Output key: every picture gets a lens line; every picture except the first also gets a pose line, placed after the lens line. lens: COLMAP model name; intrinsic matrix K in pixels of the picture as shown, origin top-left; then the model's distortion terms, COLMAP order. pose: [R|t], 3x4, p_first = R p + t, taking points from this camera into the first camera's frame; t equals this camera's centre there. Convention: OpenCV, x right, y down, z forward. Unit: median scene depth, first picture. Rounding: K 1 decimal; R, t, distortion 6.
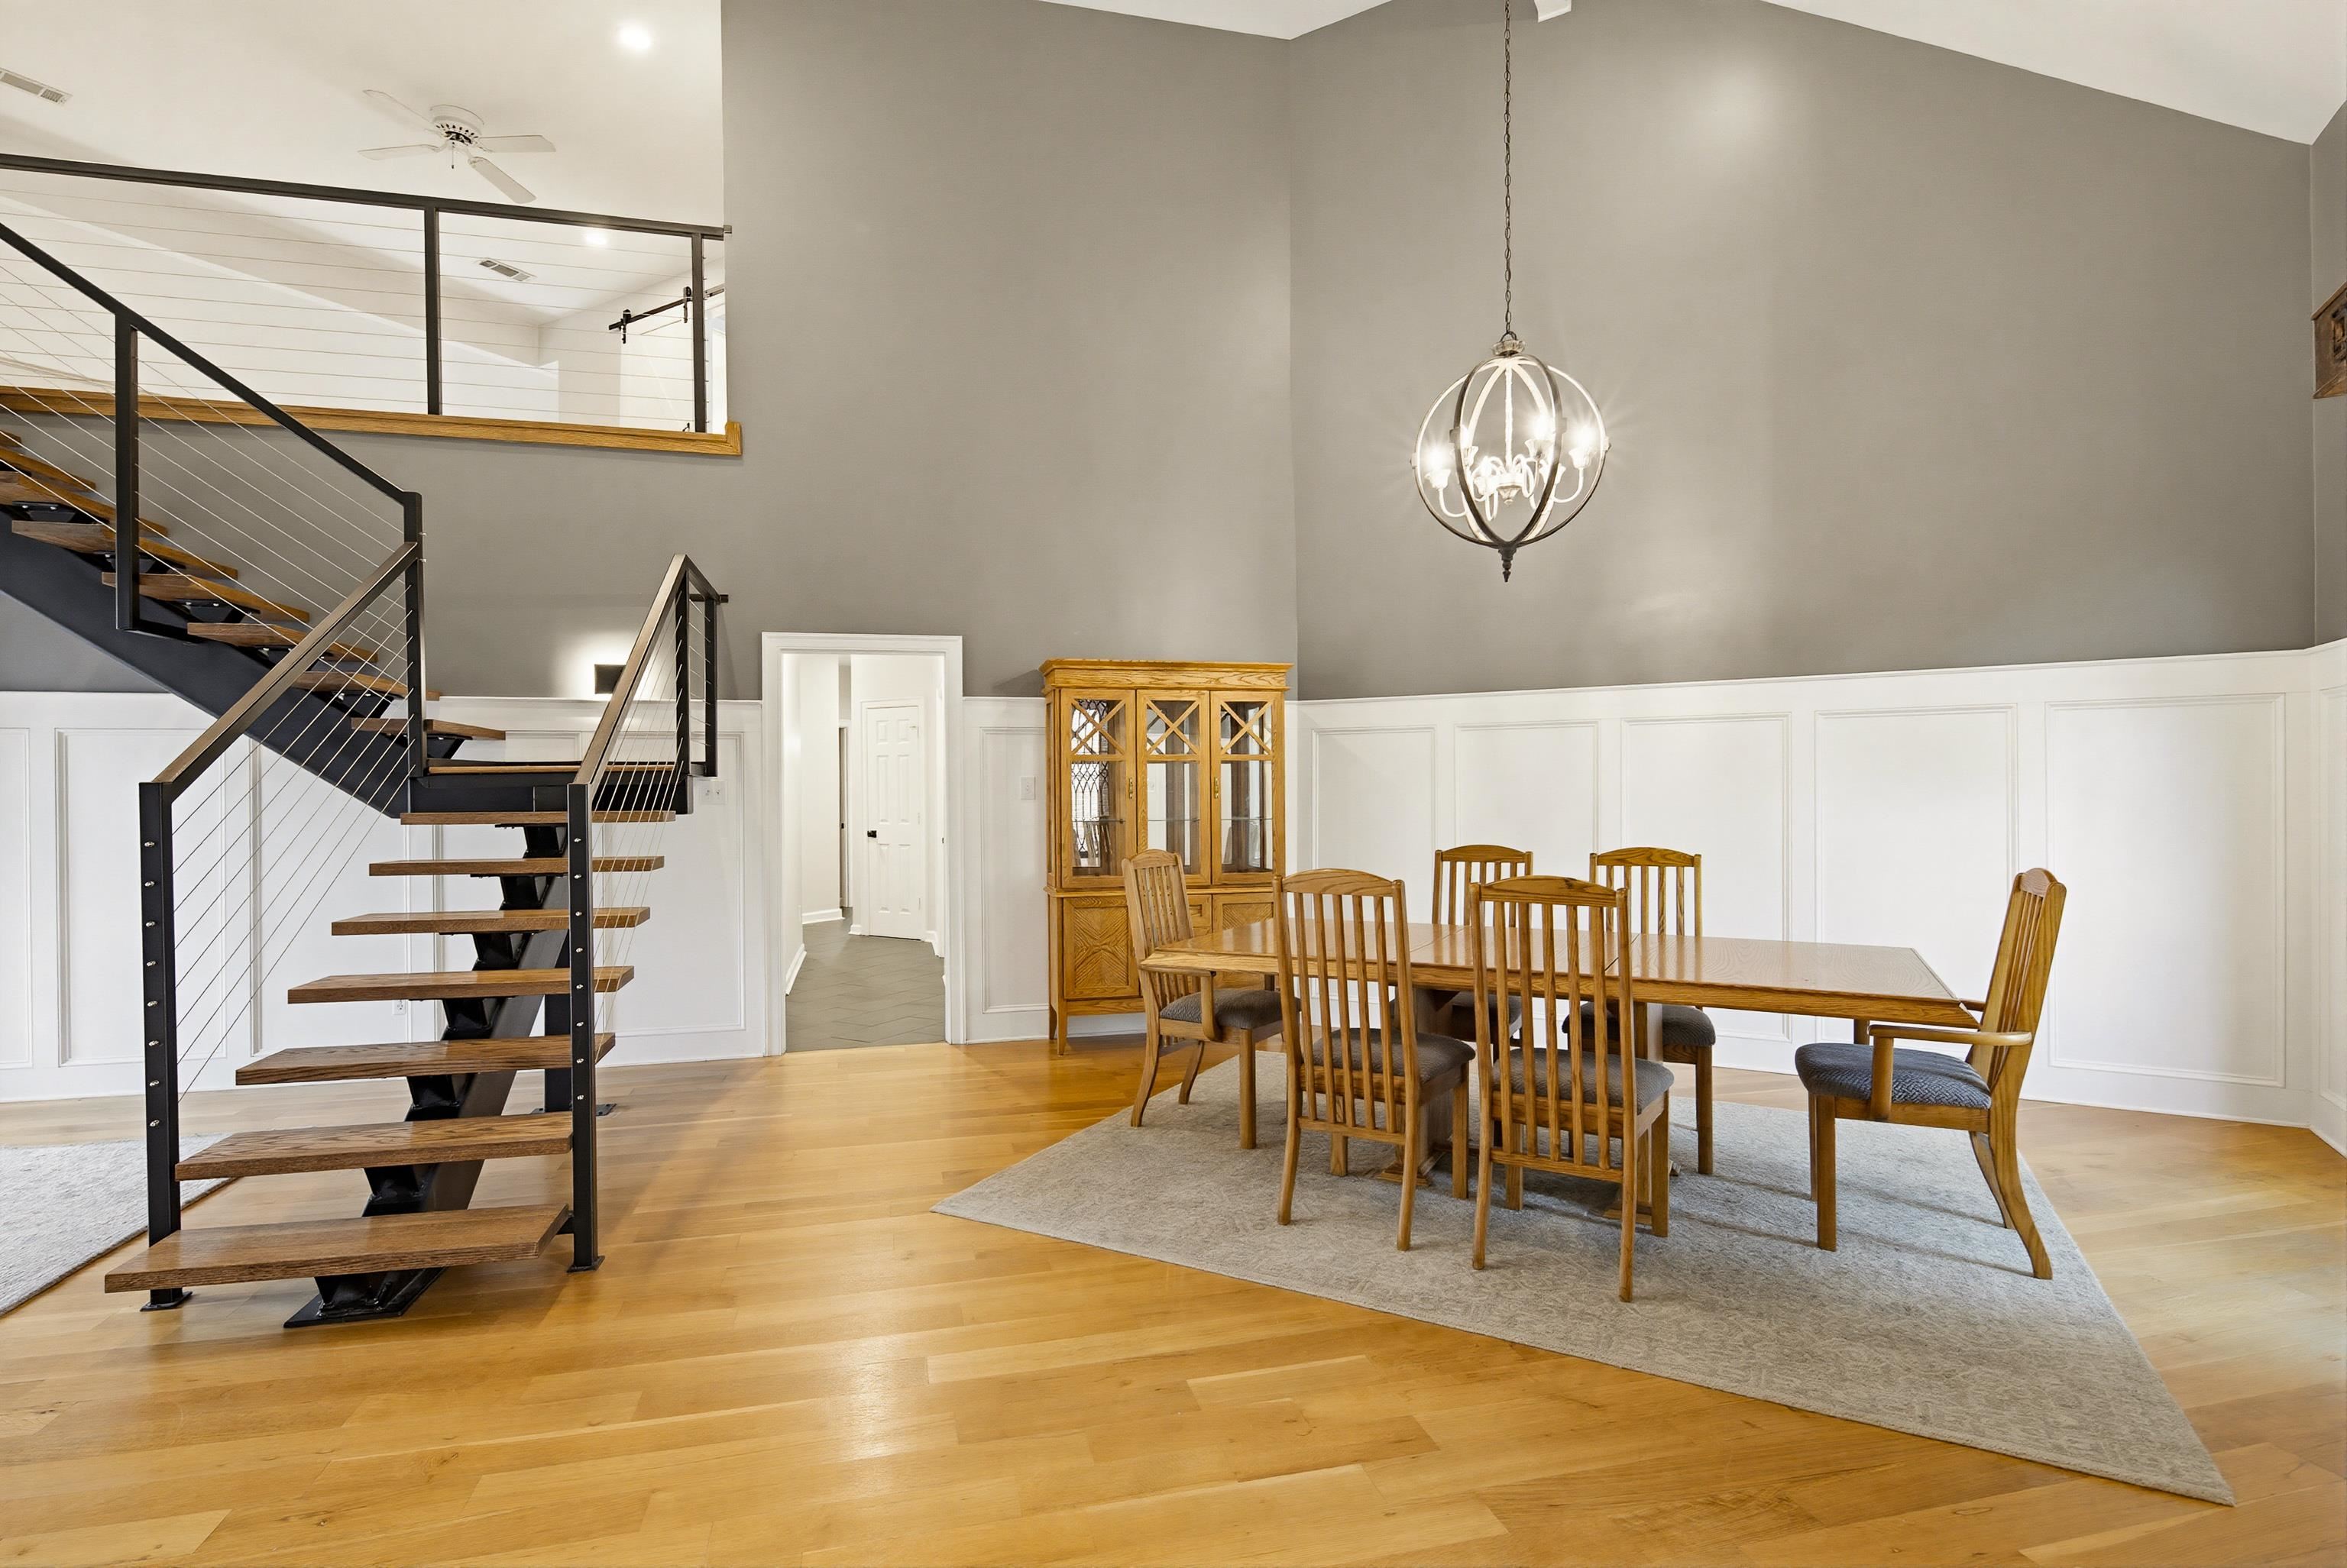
lens RADIAL K [[1121.9, 0, 1167.0], [0, 1121.9, 790.4], [0, 0, 1]] dist [-0.000157, -0.002745]
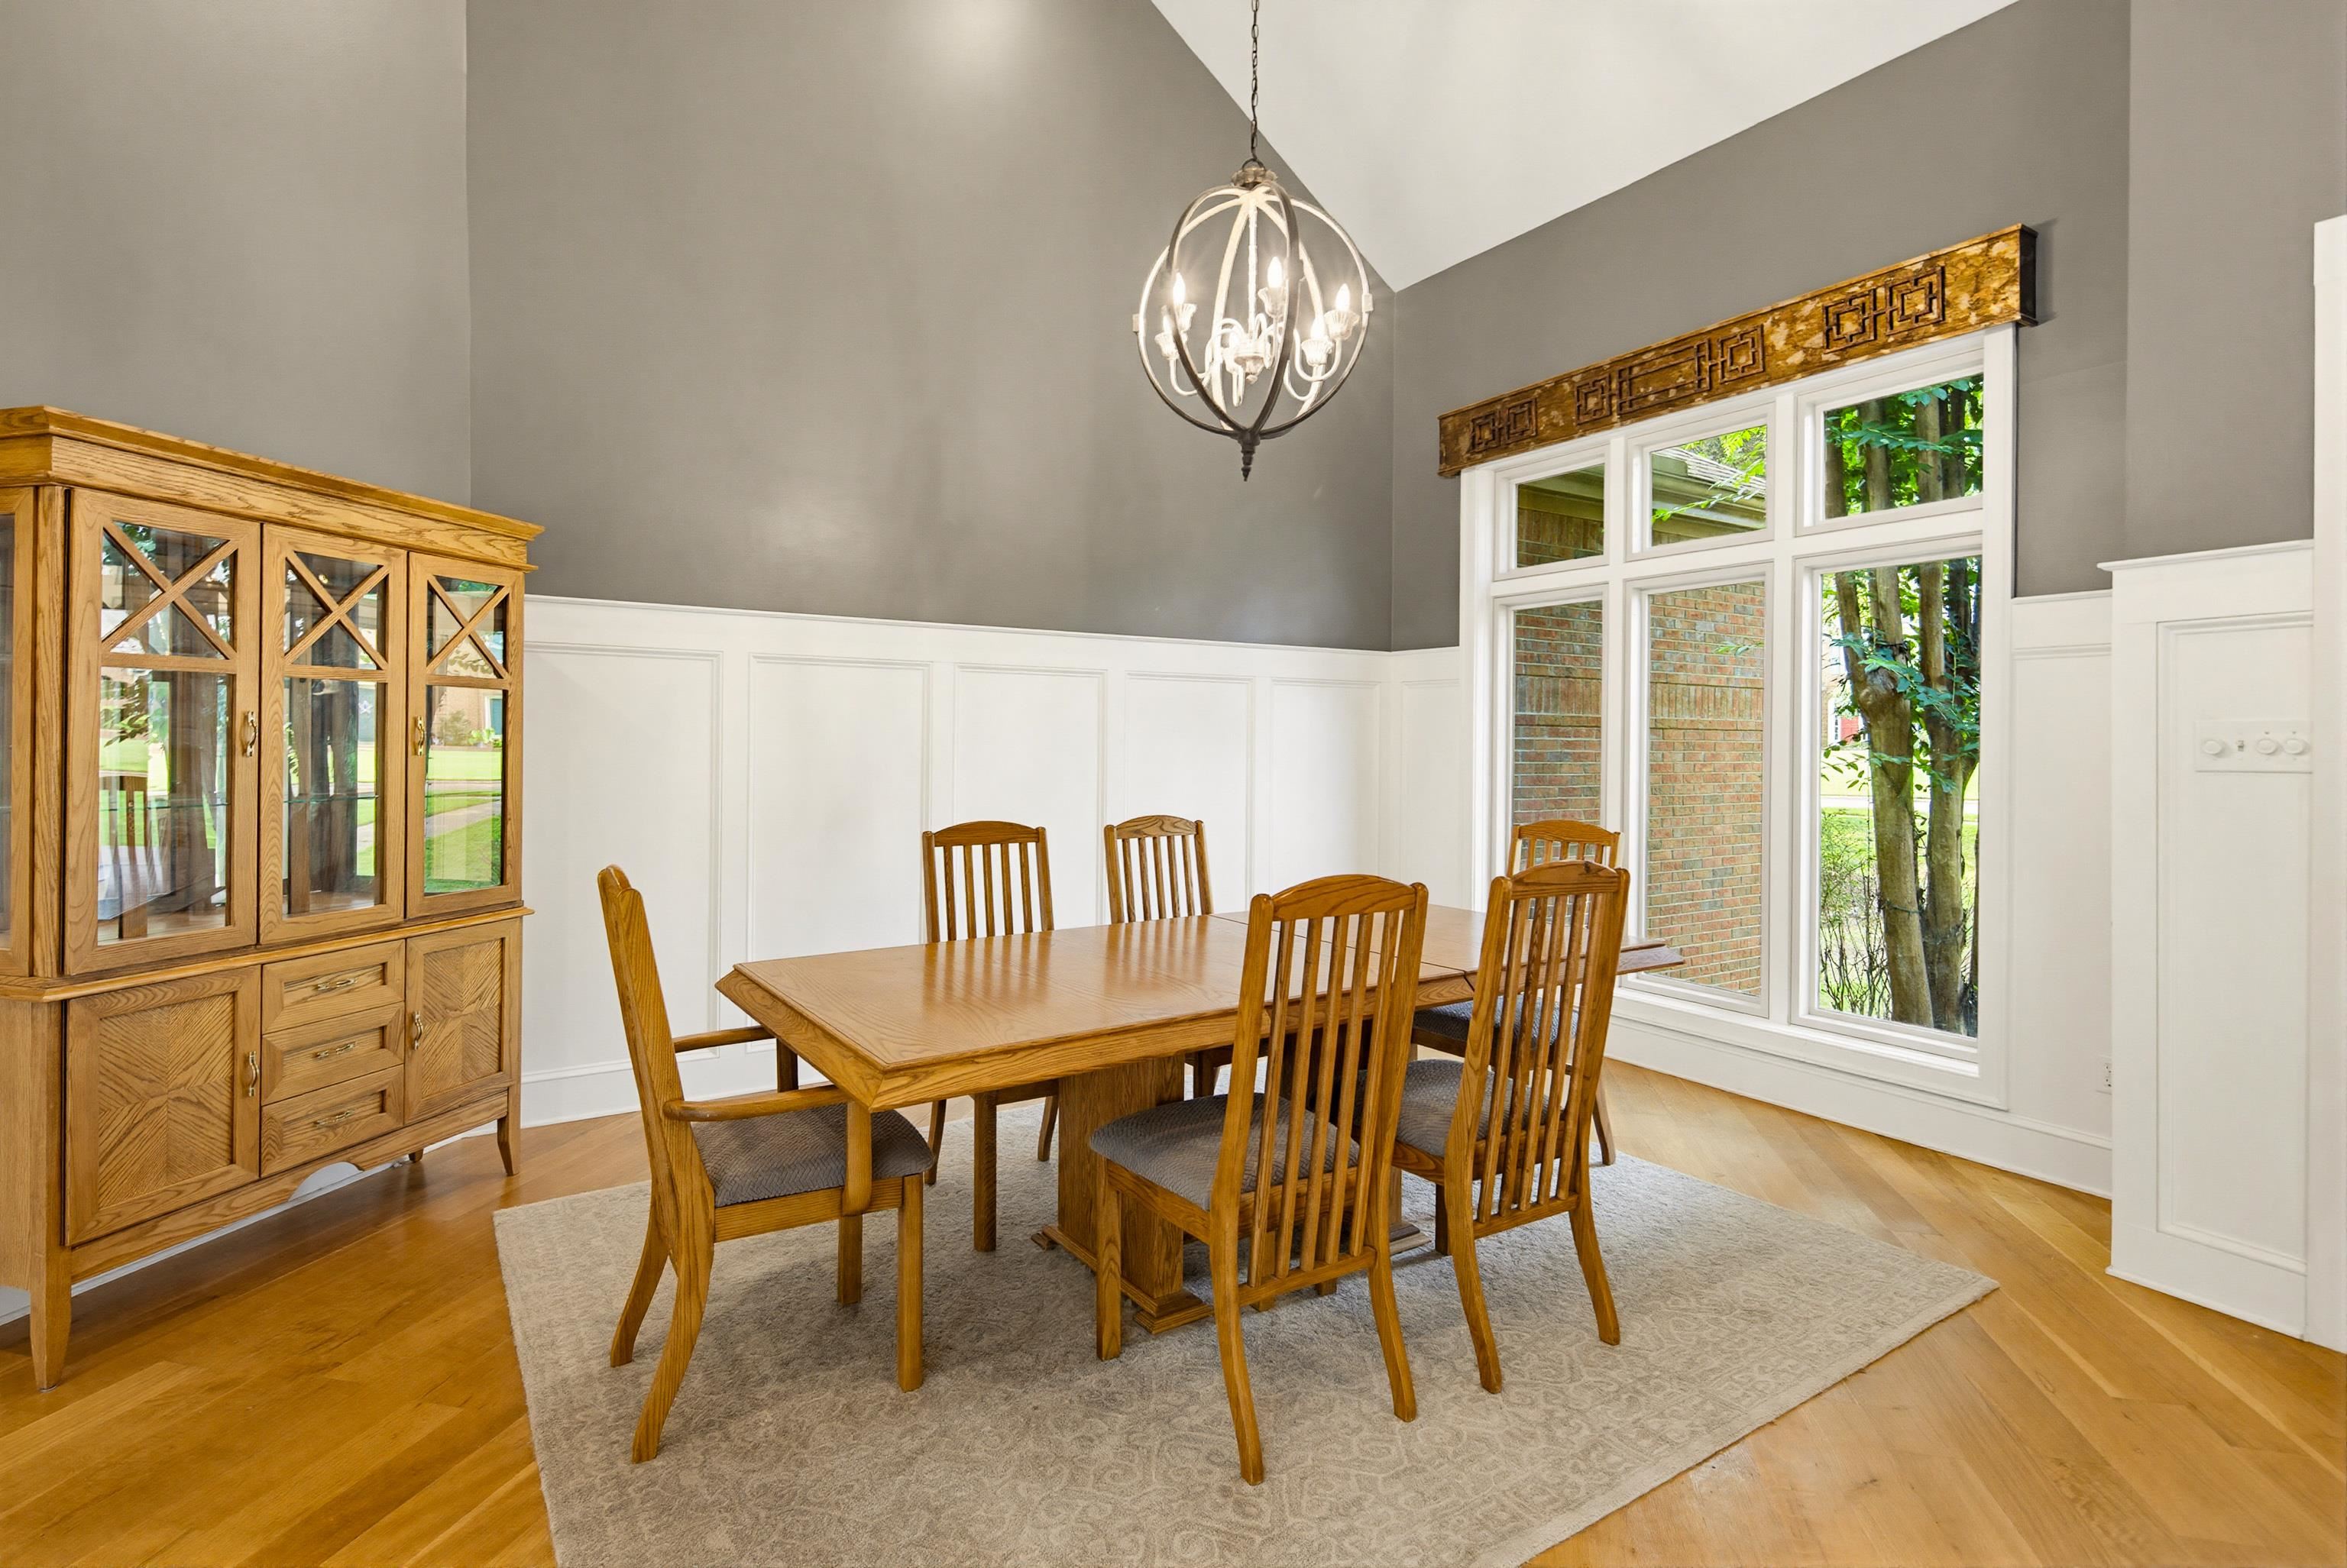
lens RADIAL K [[1121.9, 0, 1154.2], [0, 1121.9, 746.1], [0, 0, 1]] dist [-0.000157, -0.002745]
pose [[0.467712, 0.007933, 0.883845, -0.316355], [-0.013398, 0.999908, -0.001885, -0.001274], [-0.883779, -0.010960, 0.467776, 0.539816]]
